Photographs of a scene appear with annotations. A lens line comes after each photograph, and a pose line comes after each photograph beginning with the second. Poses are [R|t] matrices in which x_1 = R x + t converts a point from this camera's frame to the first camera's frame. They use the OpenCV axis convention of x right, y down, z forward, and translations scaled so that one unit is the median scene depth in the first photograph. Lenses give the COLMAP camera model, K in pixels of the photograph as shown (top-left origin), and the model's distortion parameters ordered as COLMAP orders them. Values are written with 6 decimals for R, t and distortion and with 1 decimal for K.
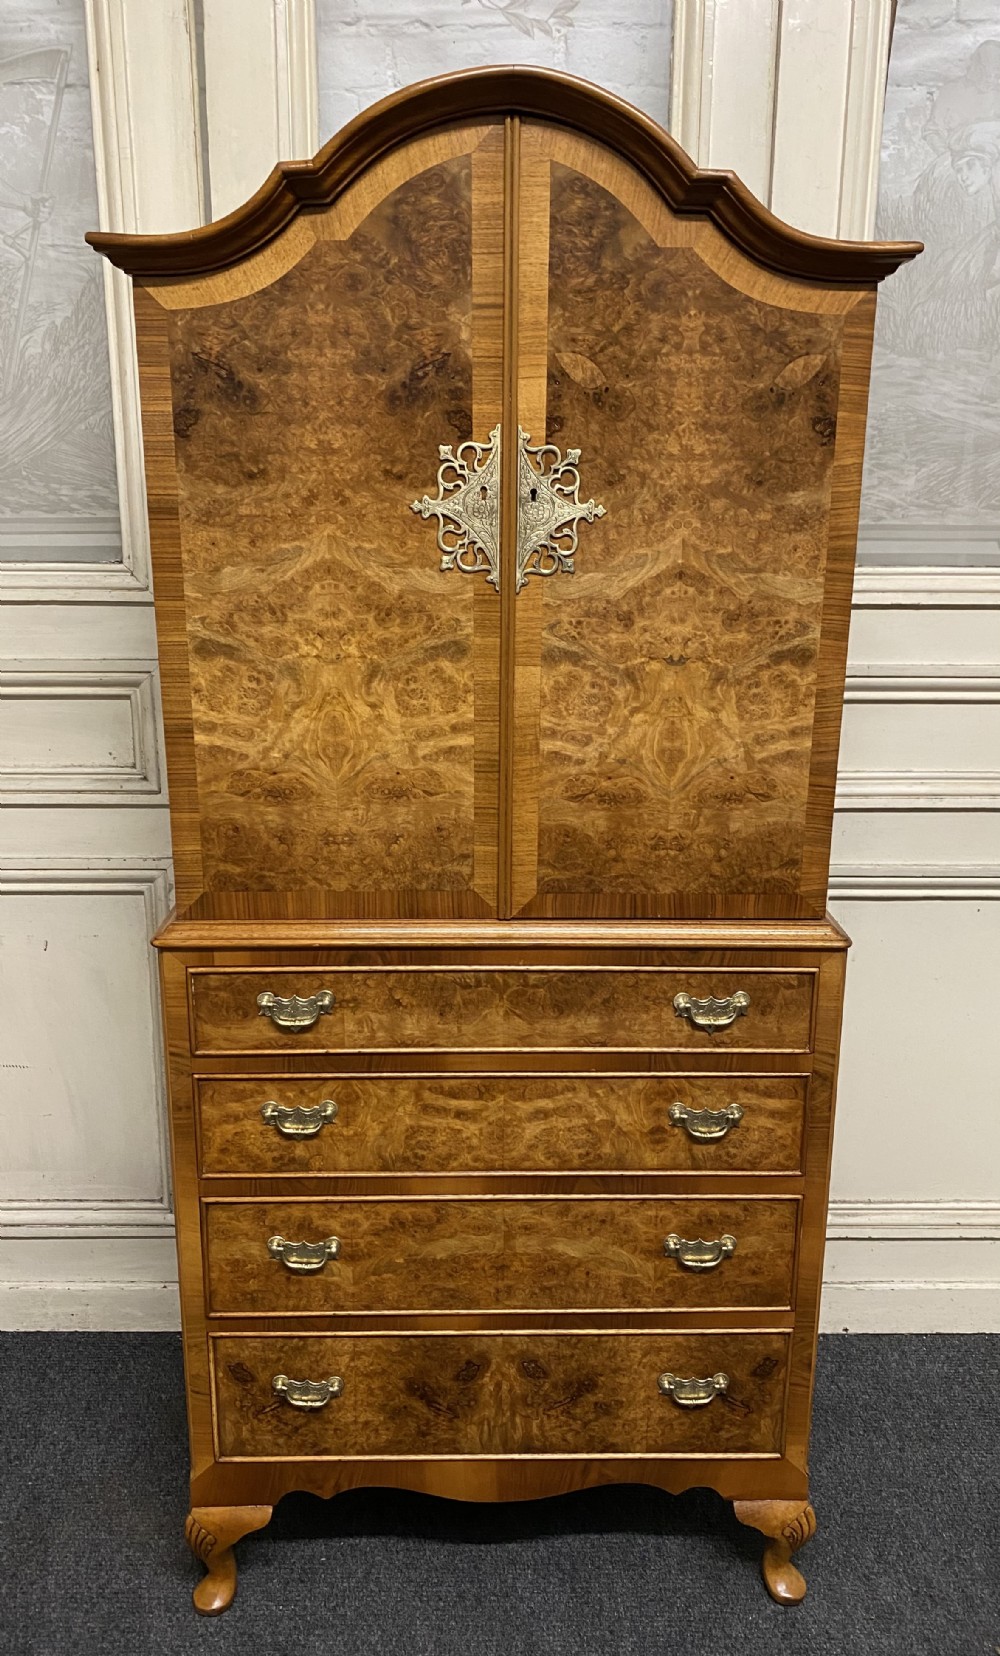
lens RADIAL K [[1309.3, 0, 500.6], [0, 1309.3, 864.3], [0, 0, 1]] dist [0.121810, -0.270361]
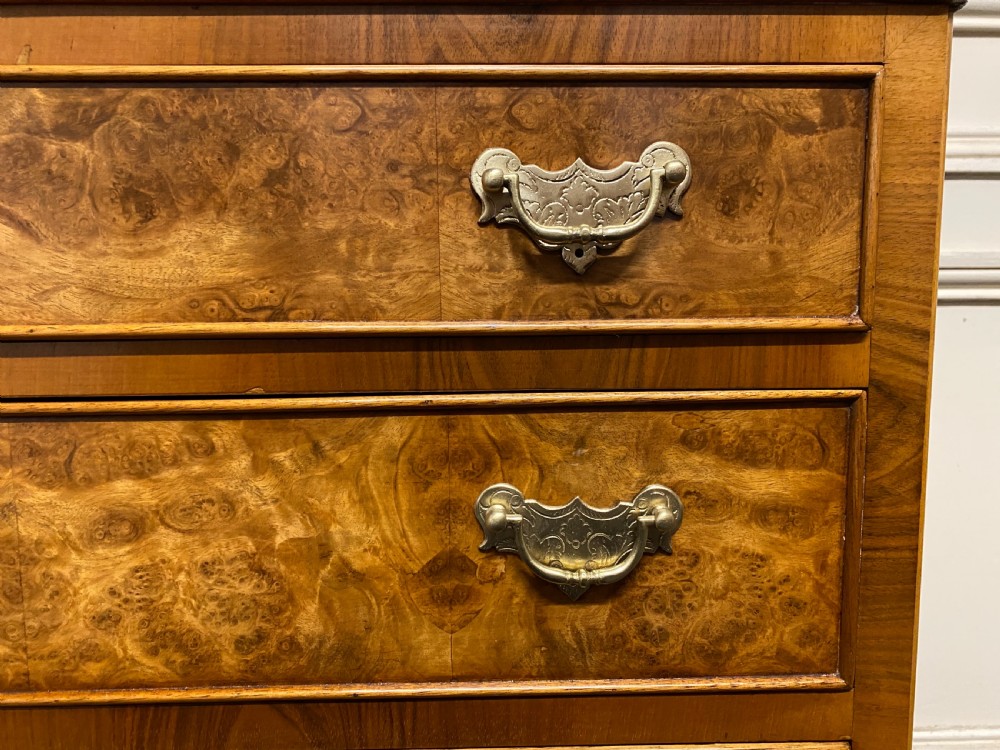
lens RADIAL K [[784.1, 0, 500.0], [0, 784.1, 375.0], [0, 0, 1]] dist [0.015609, -0.007803]
pose [[0.999891, -0.014745, -0.000507, 0.126596], [0.014471, 0.986855, -0.160962, 0.174571], [0.002873, 0.160937, 0.986961, 0.732953]]
